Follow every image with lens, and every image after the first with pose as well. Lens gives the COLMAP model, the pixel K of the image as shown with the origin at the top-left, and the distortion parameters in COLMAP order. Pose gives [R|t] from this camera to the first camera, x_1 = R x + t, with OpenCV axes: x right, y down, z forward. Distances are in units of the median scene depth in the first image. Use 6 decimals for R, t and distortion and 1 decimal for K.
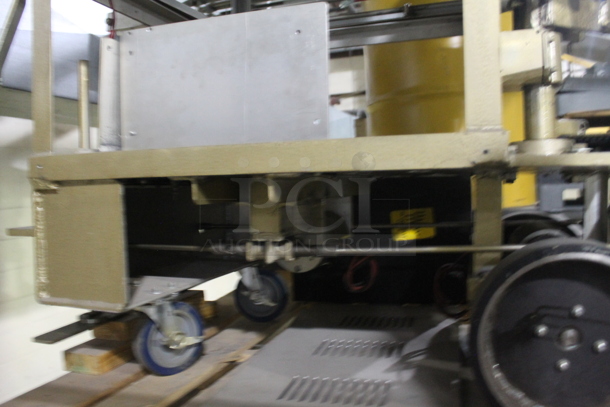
lens RADIAL K [[508.5, 0, 305.0], [0, 508.5, 203.5], [0, 0, 1]] dist [-0.078536, 0.003949]
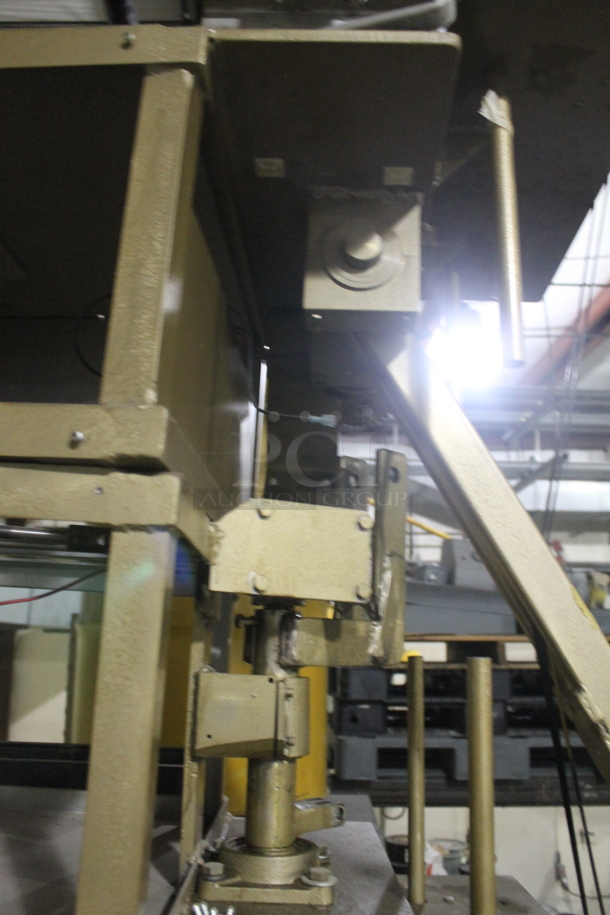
lens RADIAL K [[769.2, 0, 305.0], [0, 769.2, 457.5], [0, 0, 1]] dist [-0.105312, -0.003045]
pose [[0.939913, 0.139241, 0.311730, 0.160646], [-0.046718, 0.956921, -0.286565, -0.337431], [-0.338203, 0.254782, 0.905928, 0.012553]]
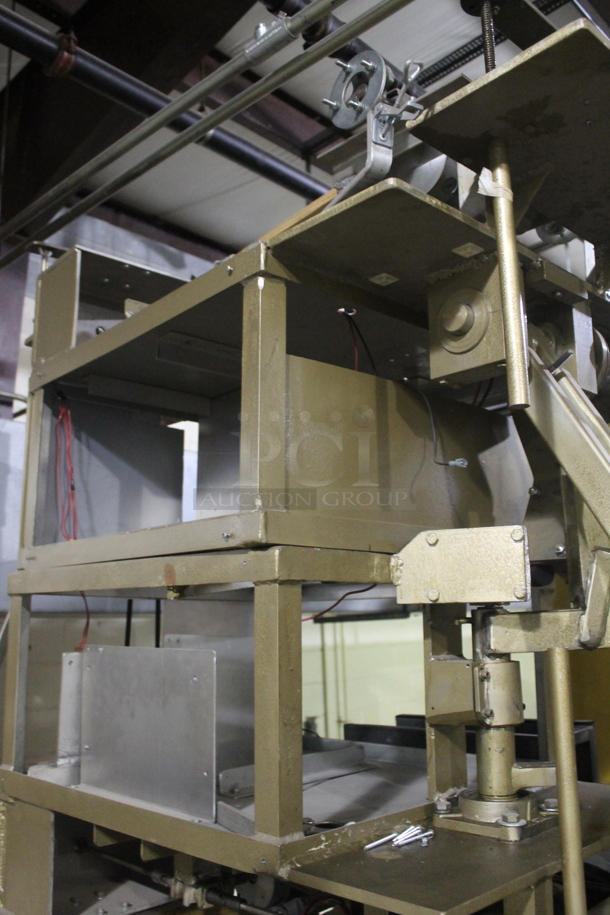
lens RADIAL K [[805.5, 0, 305.0], [0, 805.5, 457.5], [0, 0, 1]] dist [-0.109424, -0.001373]
pose [[0.910363, -0.074453, -0.407058, 0.782721], [-0.019404, 0.974919, -0.221714, -0.381594], [0.413356, 0.209739, 0.886085, -0.370067]]
